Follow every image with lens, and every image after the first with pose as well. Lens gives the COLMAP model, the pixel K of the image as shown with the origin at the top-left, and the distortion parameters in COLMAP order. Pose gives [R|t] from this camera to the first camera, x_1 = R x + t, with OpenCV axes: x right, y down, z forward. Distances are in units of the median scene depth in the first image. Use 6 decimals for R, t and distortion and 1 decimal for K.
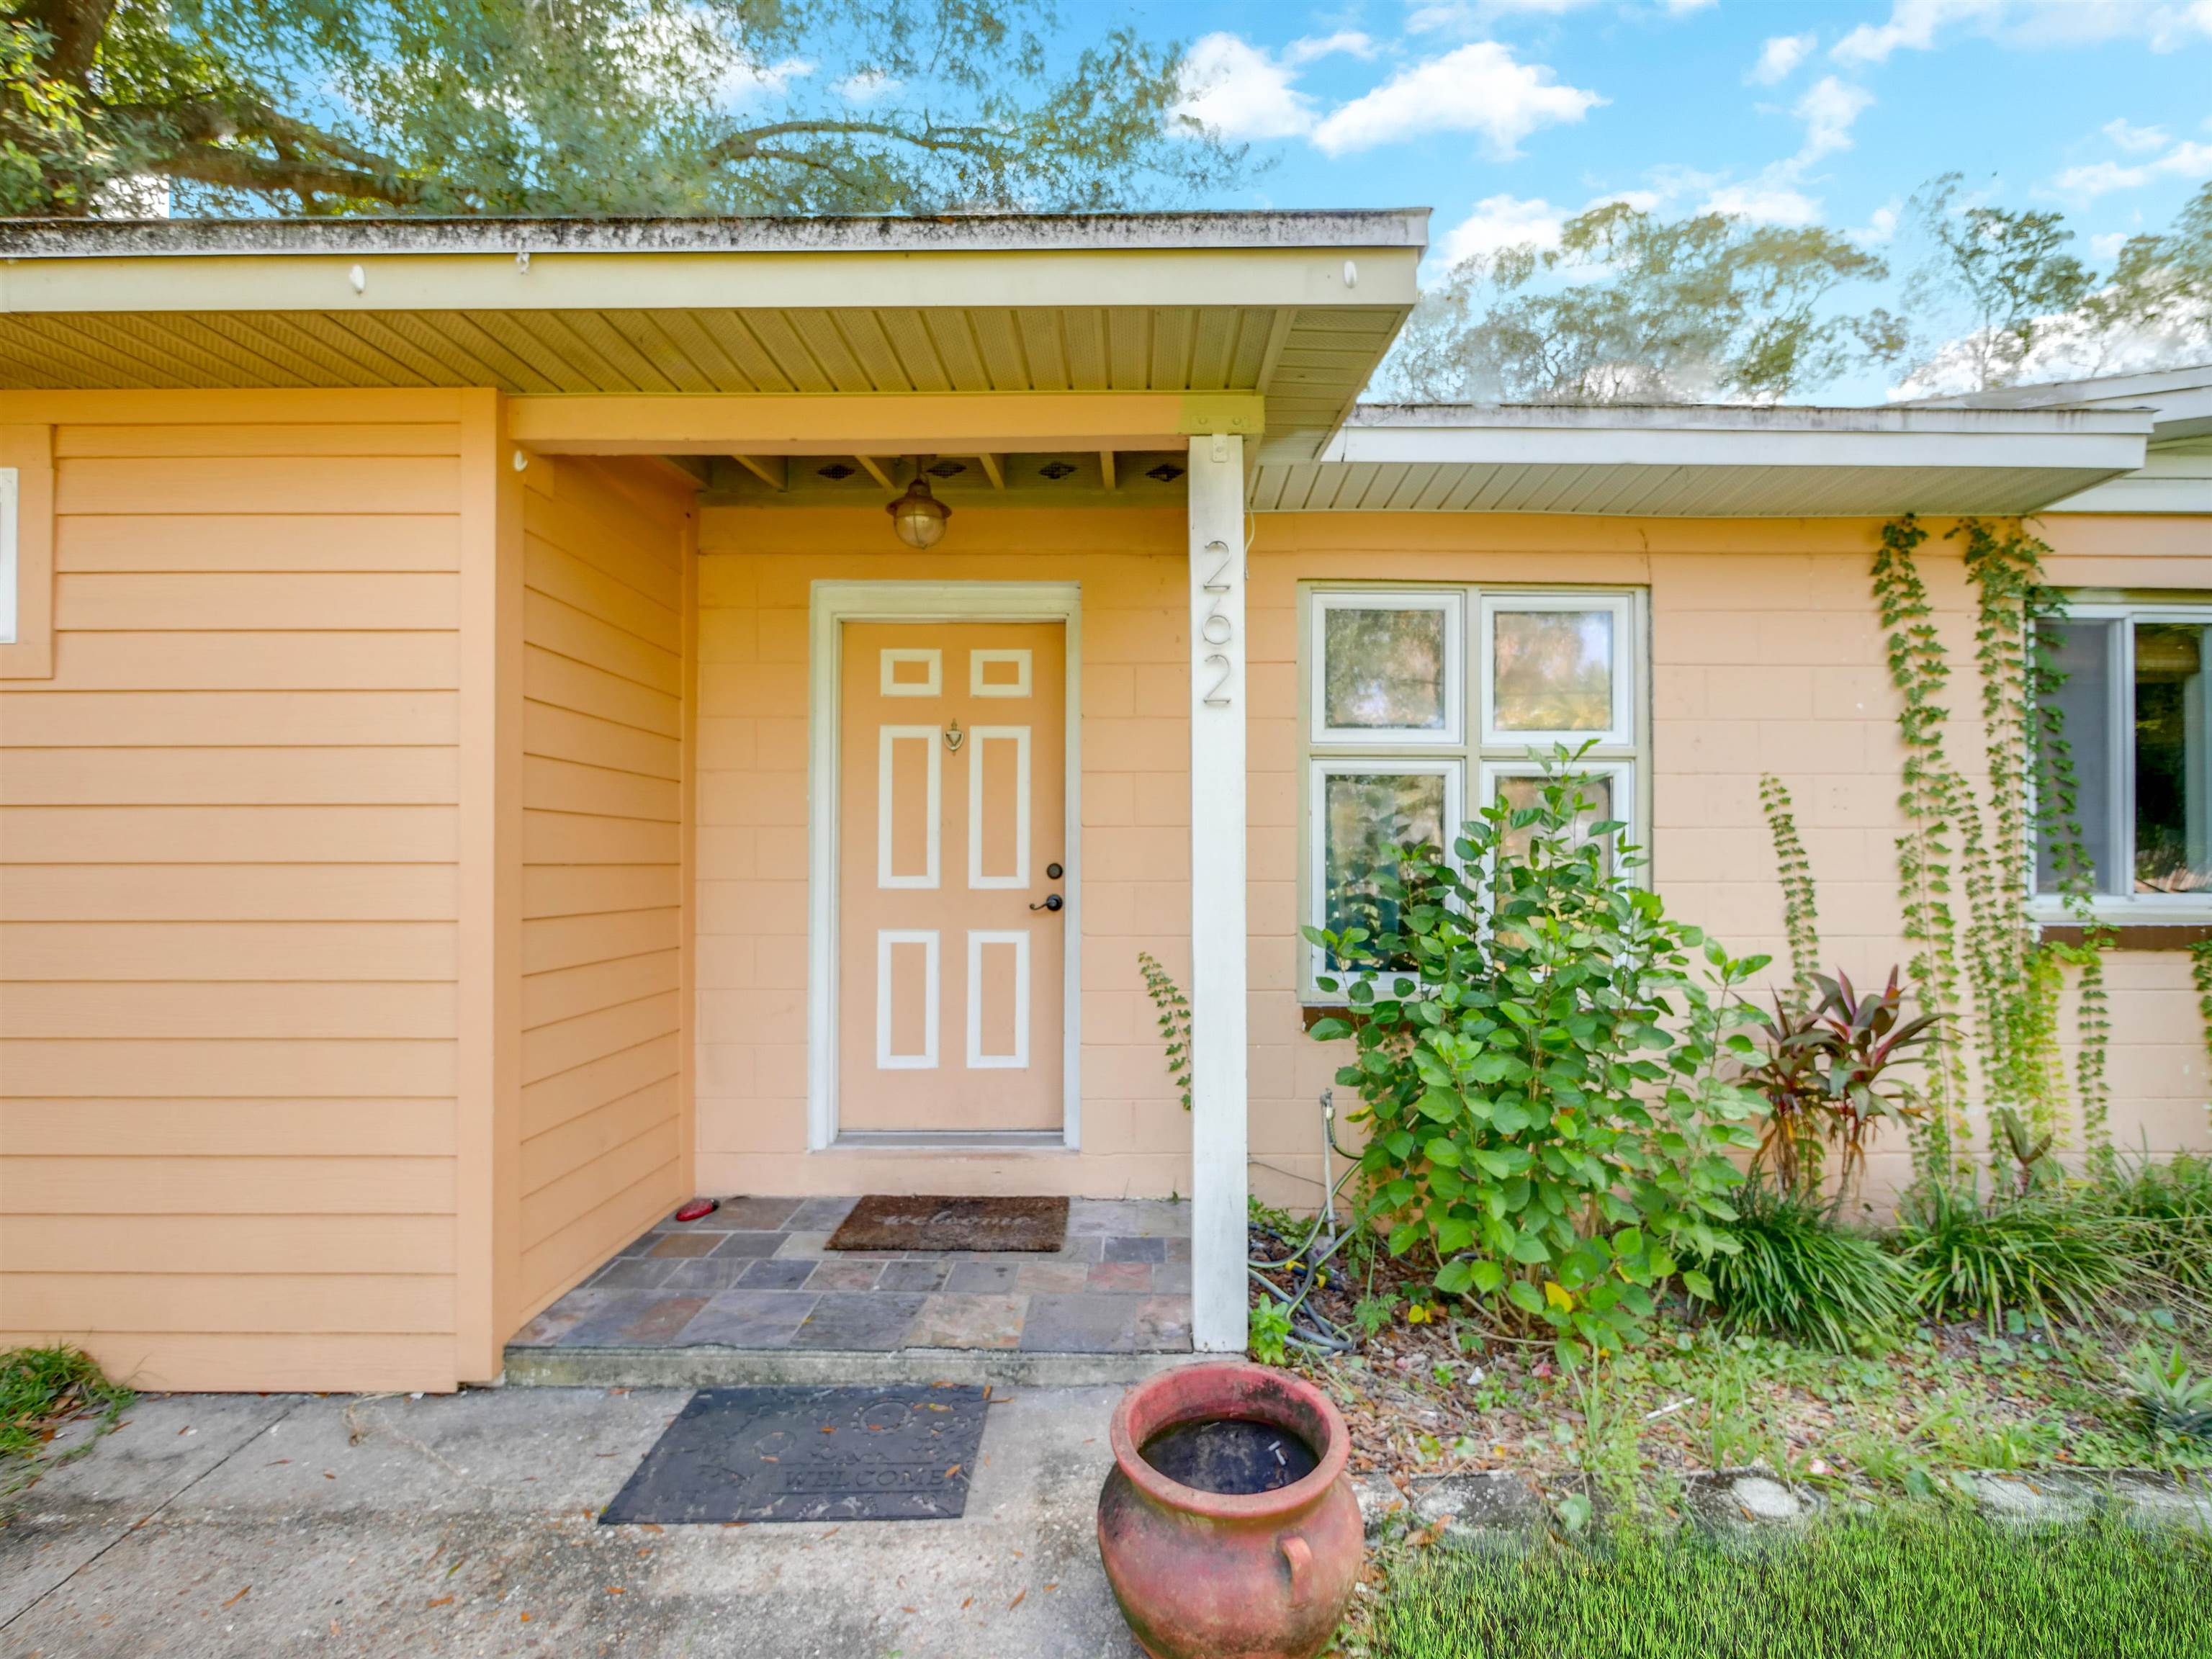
lens RADIAL K [[886.5, 0, 1109.4], [0, 886.5, 875.4], [0, 0, 1]] dist [0.002276, -0.004099]
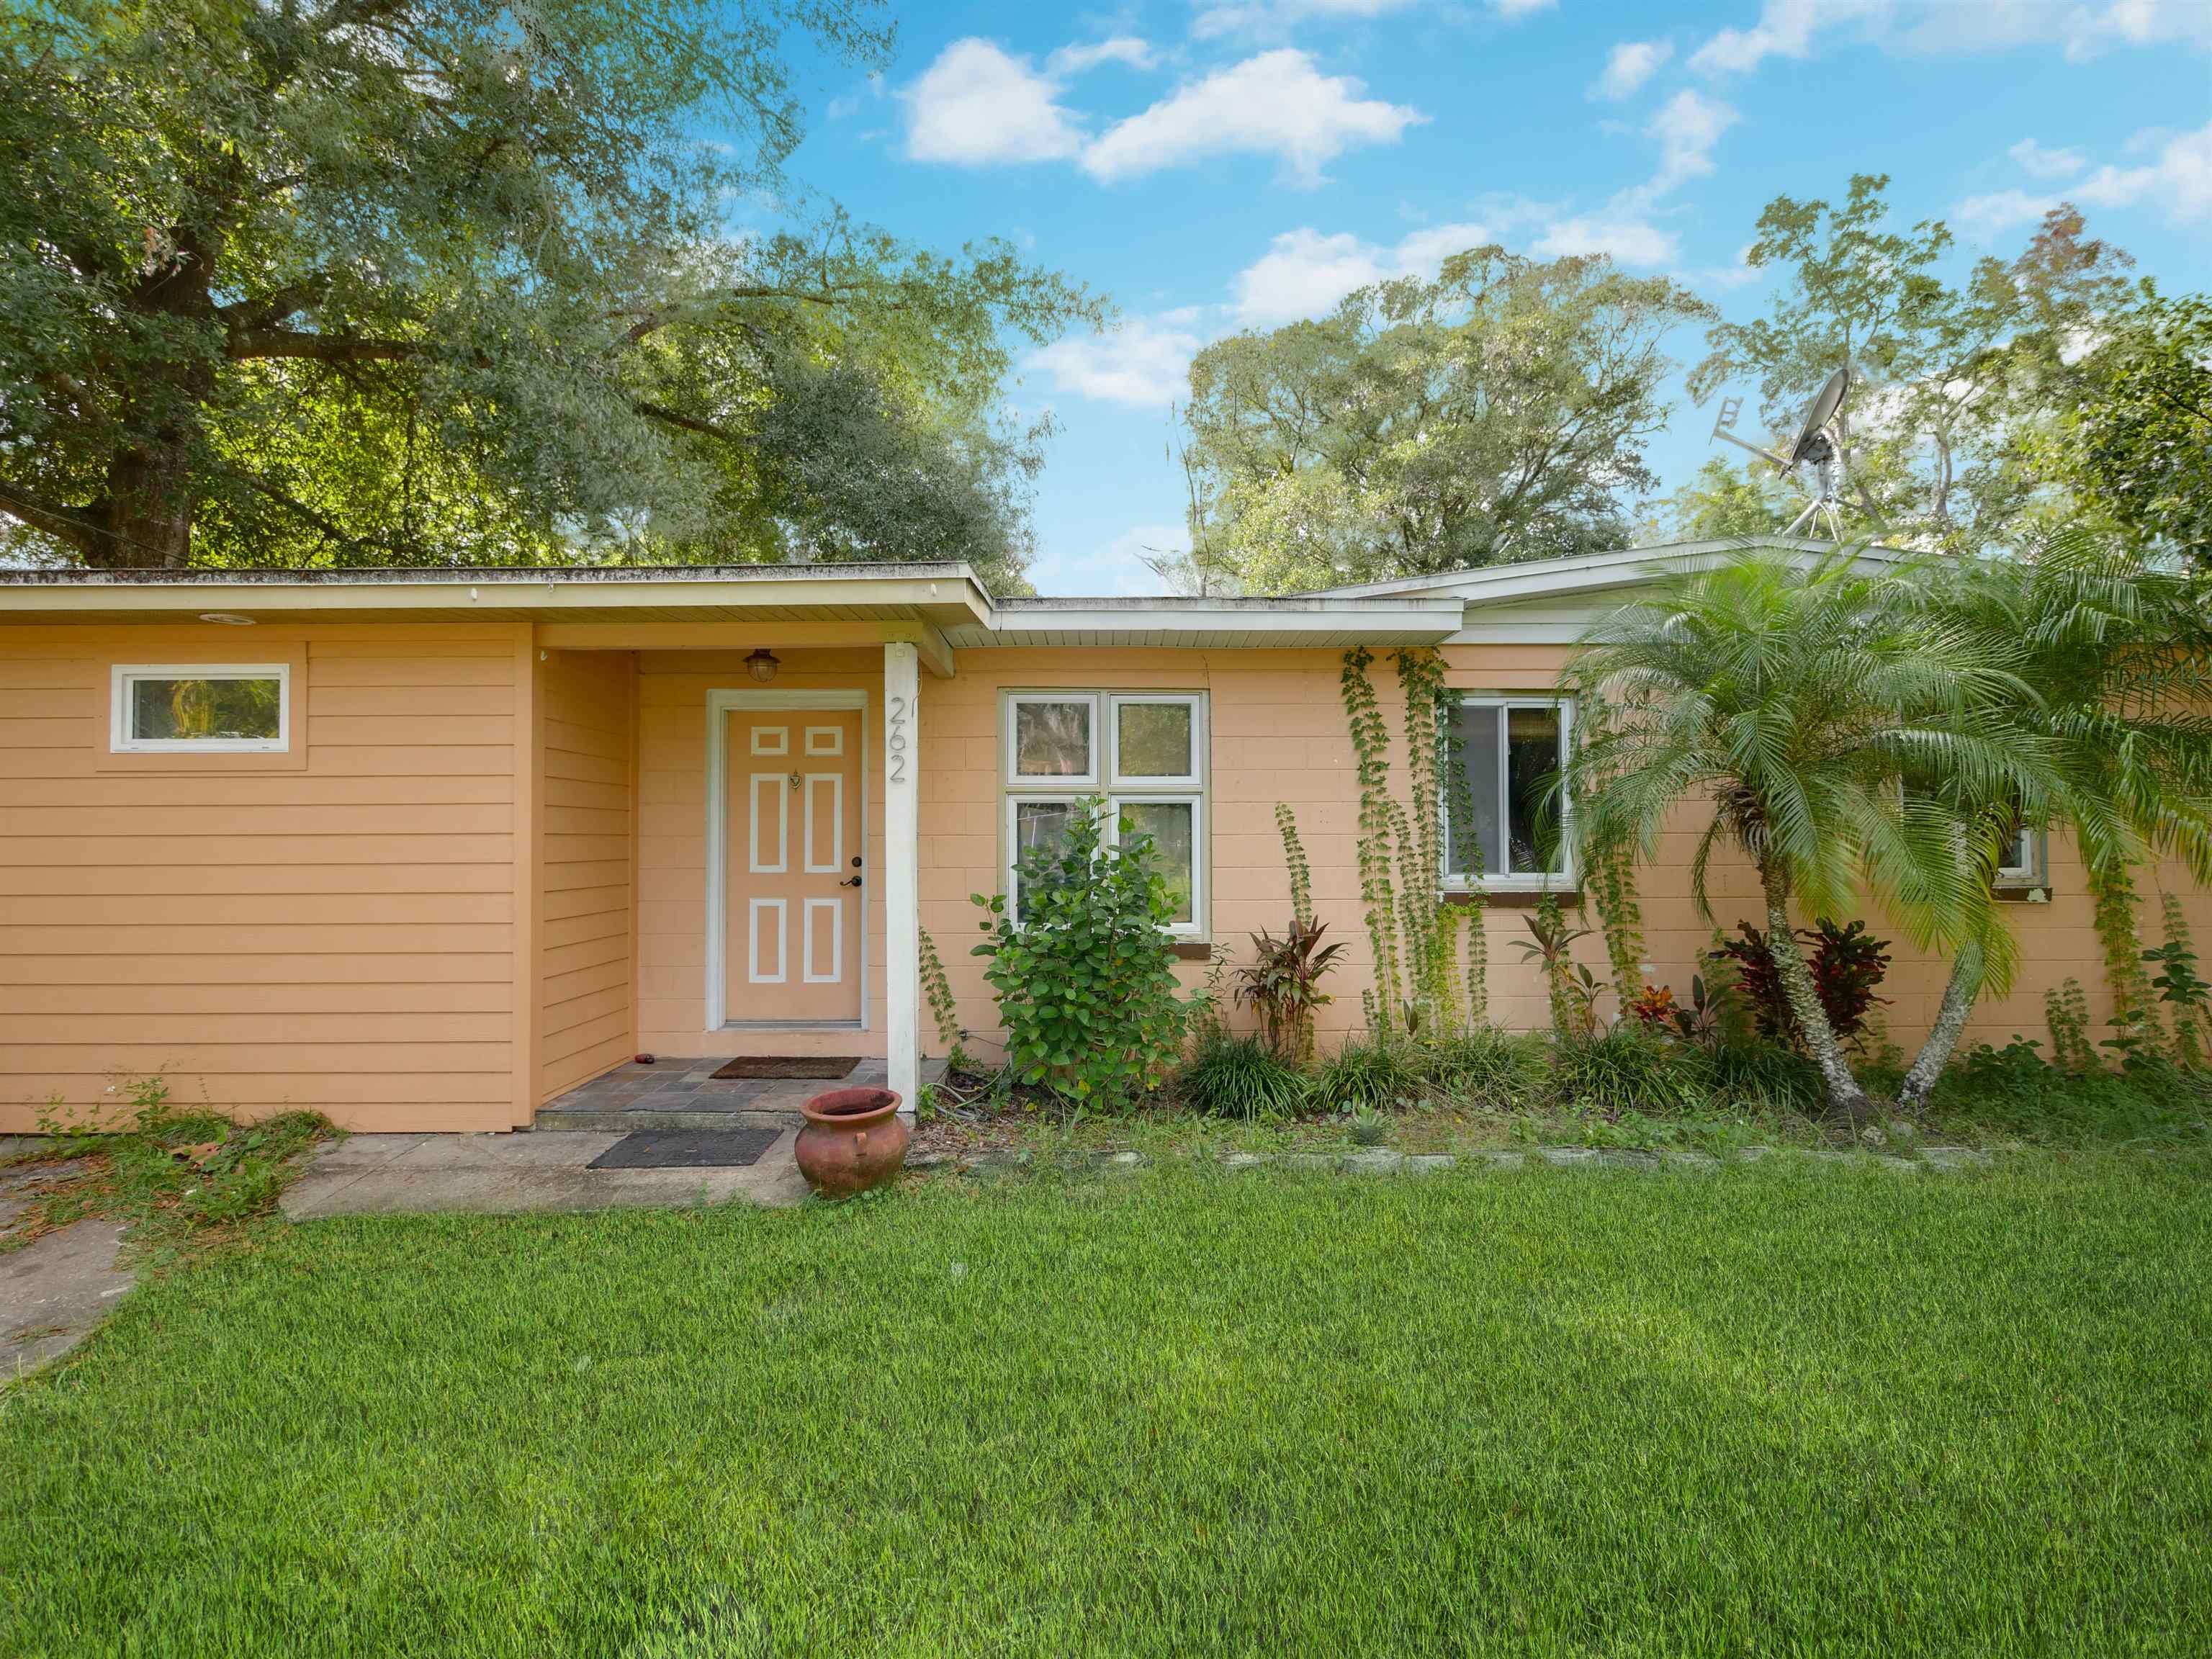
lens RADIAL K [[947.9, 0, 1101.5], [0, 947.9, 839.6], [0, 0, 1]] dist [-0.006504, 0.000508]
pose [[0.999980, -0.004027, -0.004834, 0.416239], [0.003988, 0.999959, -0.008182, -0.031208], [0.004867, 0.008162, 0.999955, -0.781274]]
